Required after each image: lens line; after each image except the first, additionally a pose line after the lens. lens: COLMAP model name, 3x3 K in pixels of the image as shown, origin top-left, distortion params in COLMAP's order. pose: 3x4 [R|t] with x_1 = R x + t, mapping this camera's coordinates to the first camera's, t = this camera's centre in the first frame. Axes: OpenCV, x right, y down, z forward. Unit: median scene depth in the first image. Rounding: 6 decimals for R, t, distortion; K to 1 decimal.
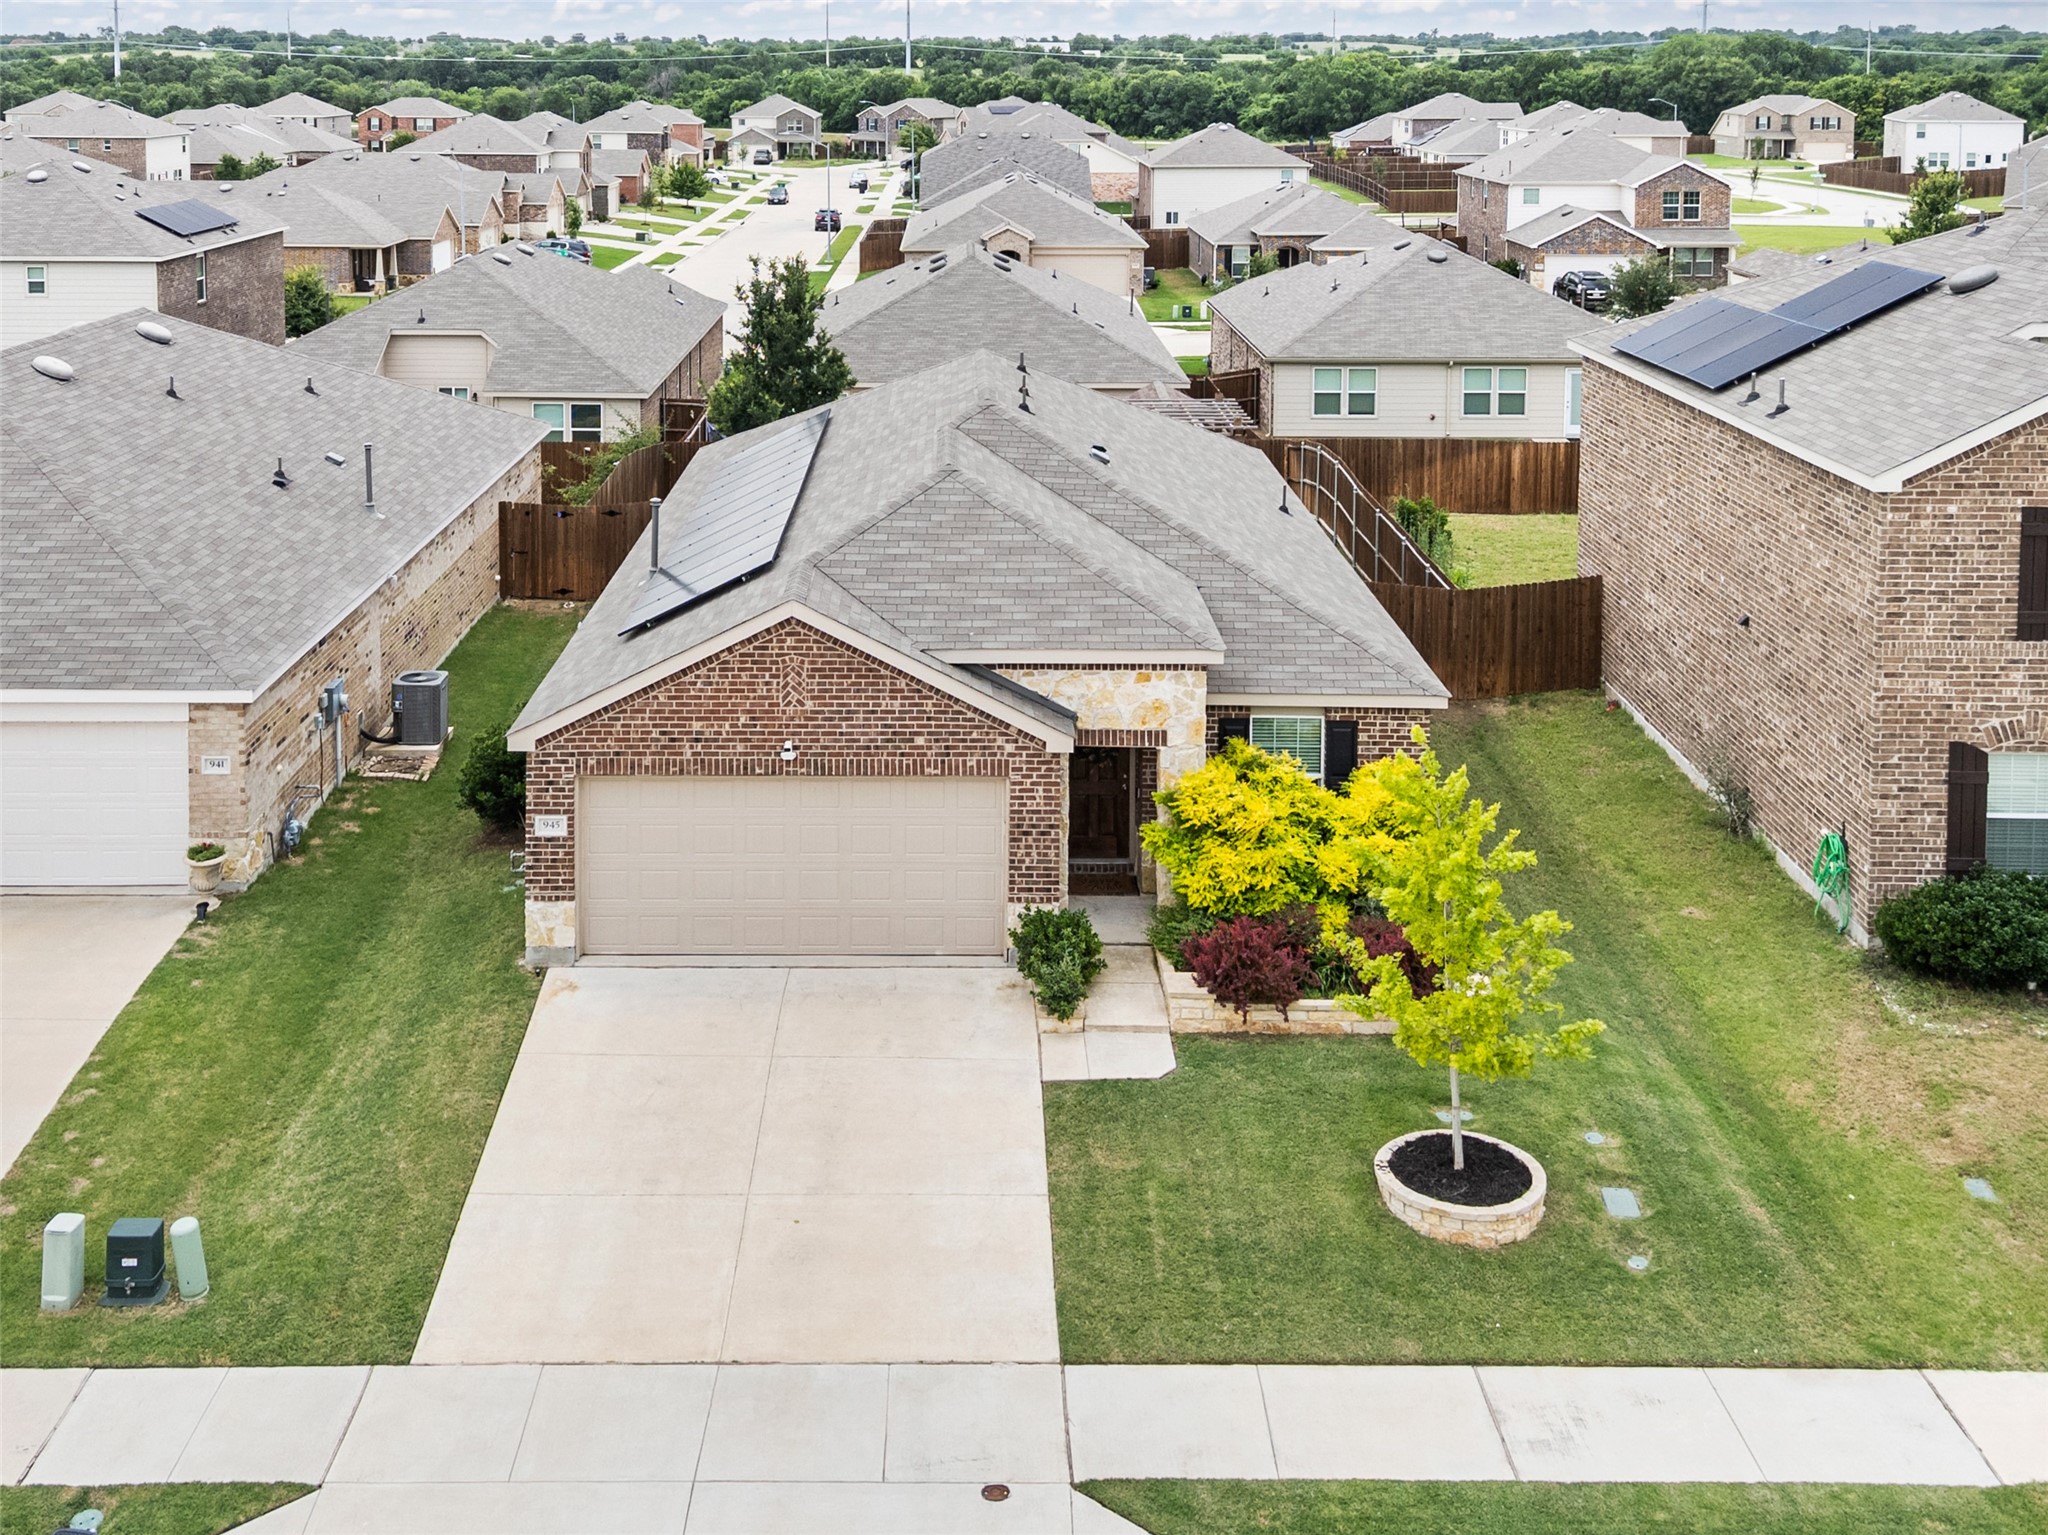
lens RADIAL K [[2309.4, 0, 928.3], [0, 2309.4, 609.7], [0, 0, 1]] dist [0.011962, -0.043553]
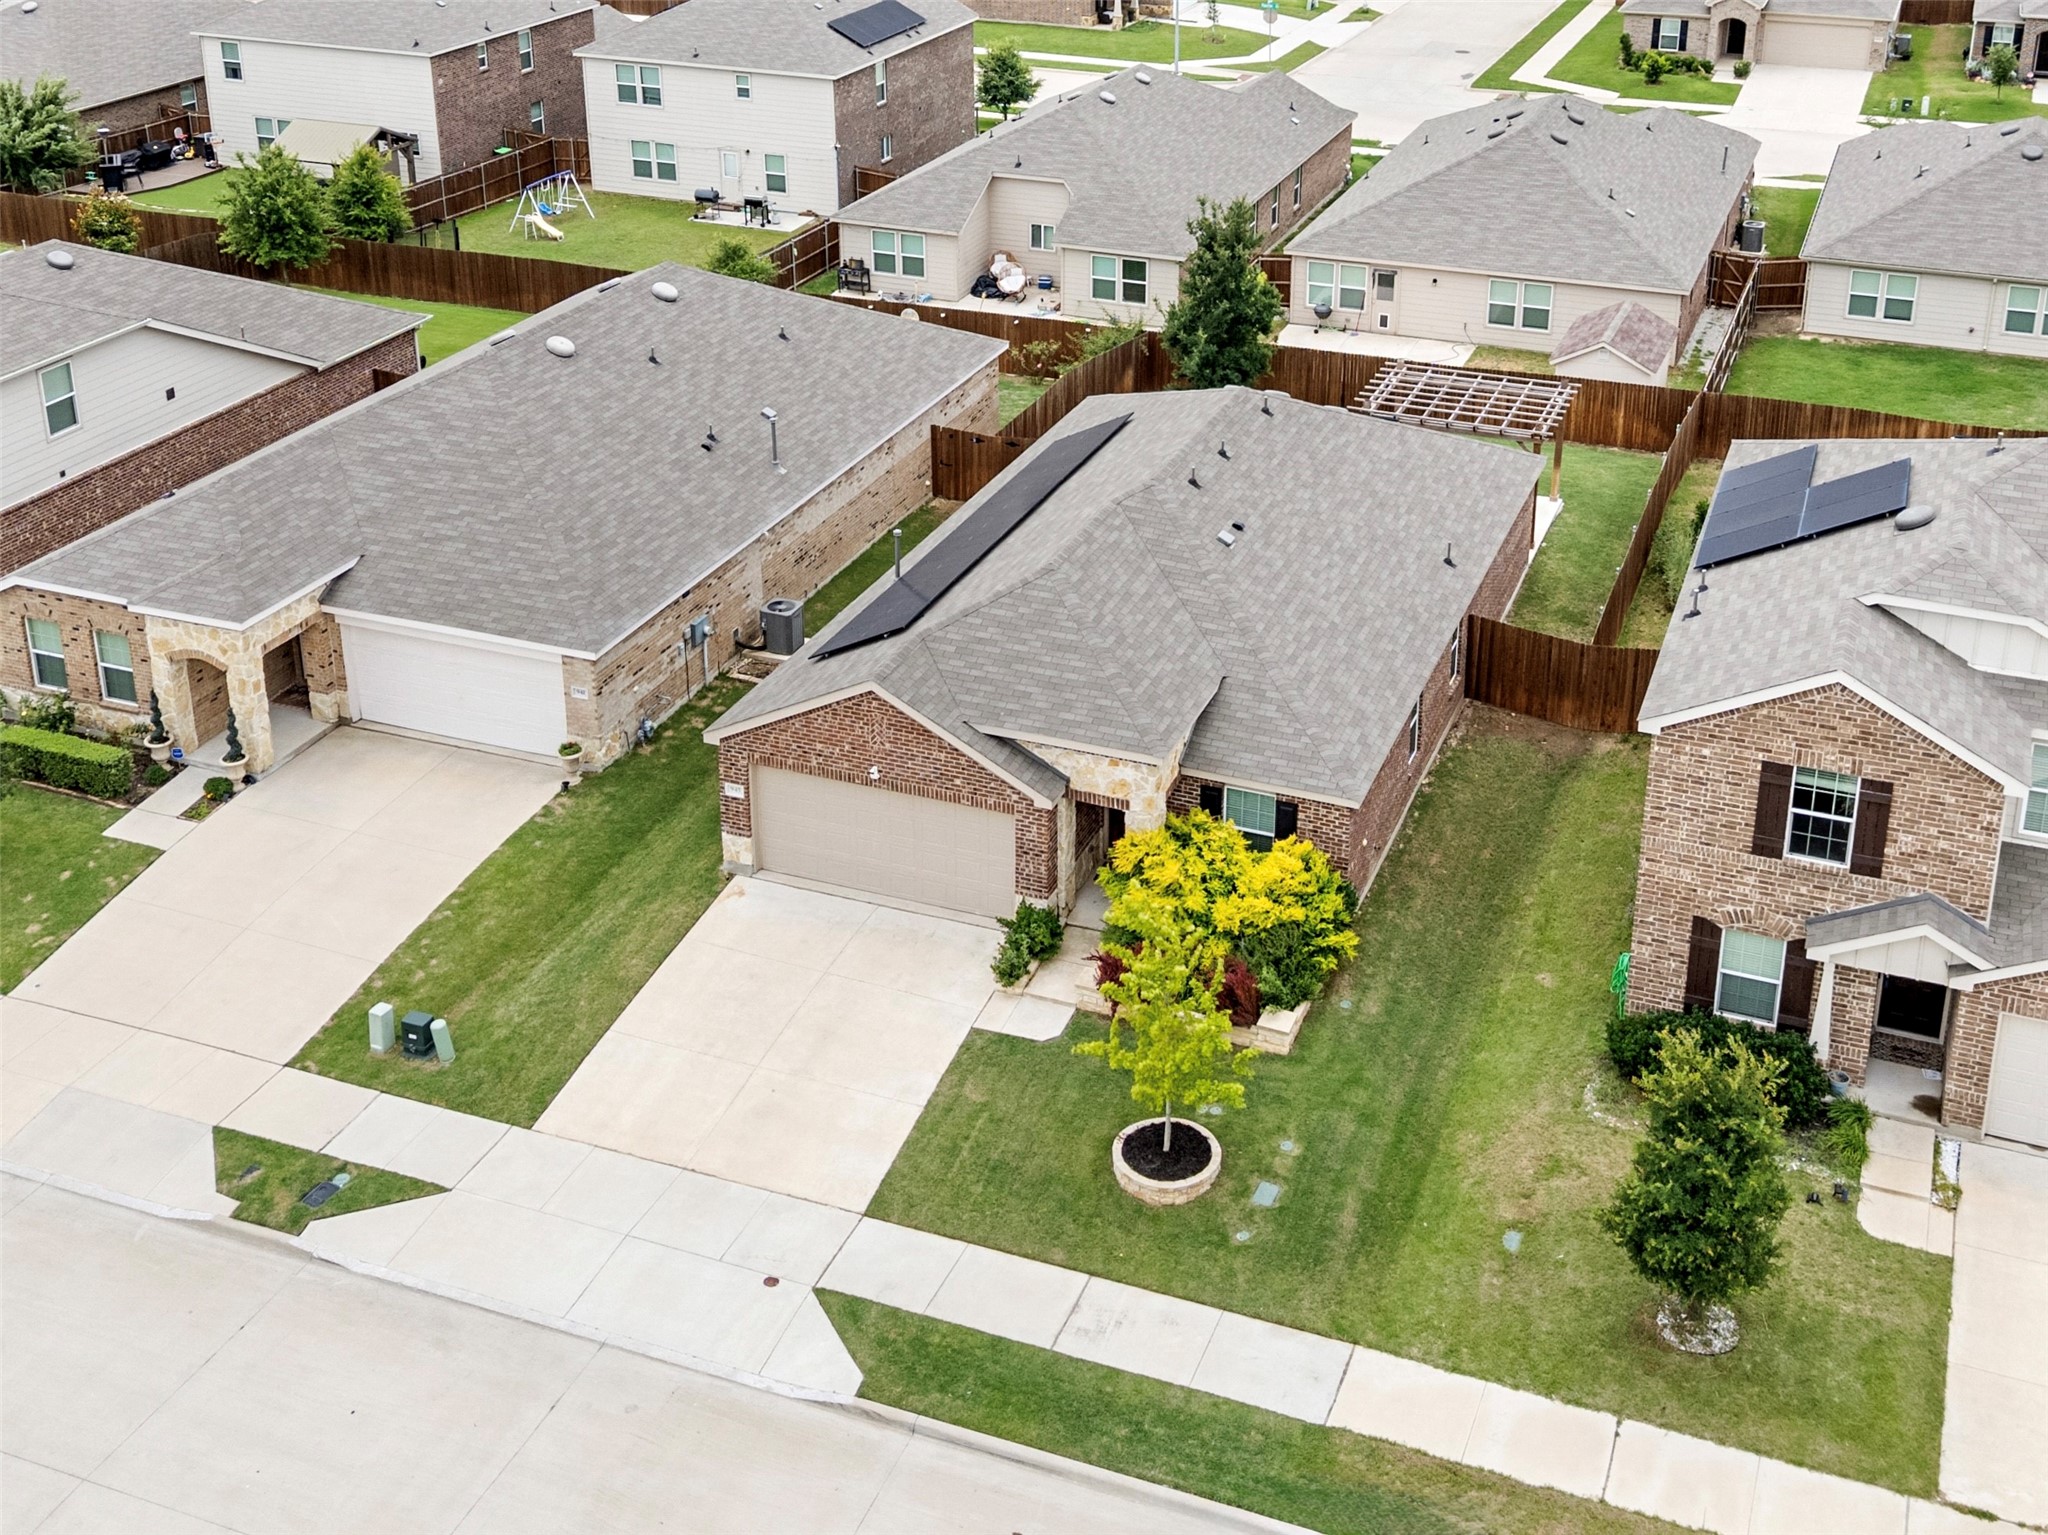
lens RADIAL K [[2245.7, 0, 968.5], [0, 2245.7, 967.5], [0, 0, 1]] dist [-0.022922, -0.052434]
pose [[0.925032, 0.201120, -0.322283, 0.473618], [-0.083123, 0.934960, 0.344877, -0.316442], [0.370684, -0.292233, 0.881586, -0.277200]]
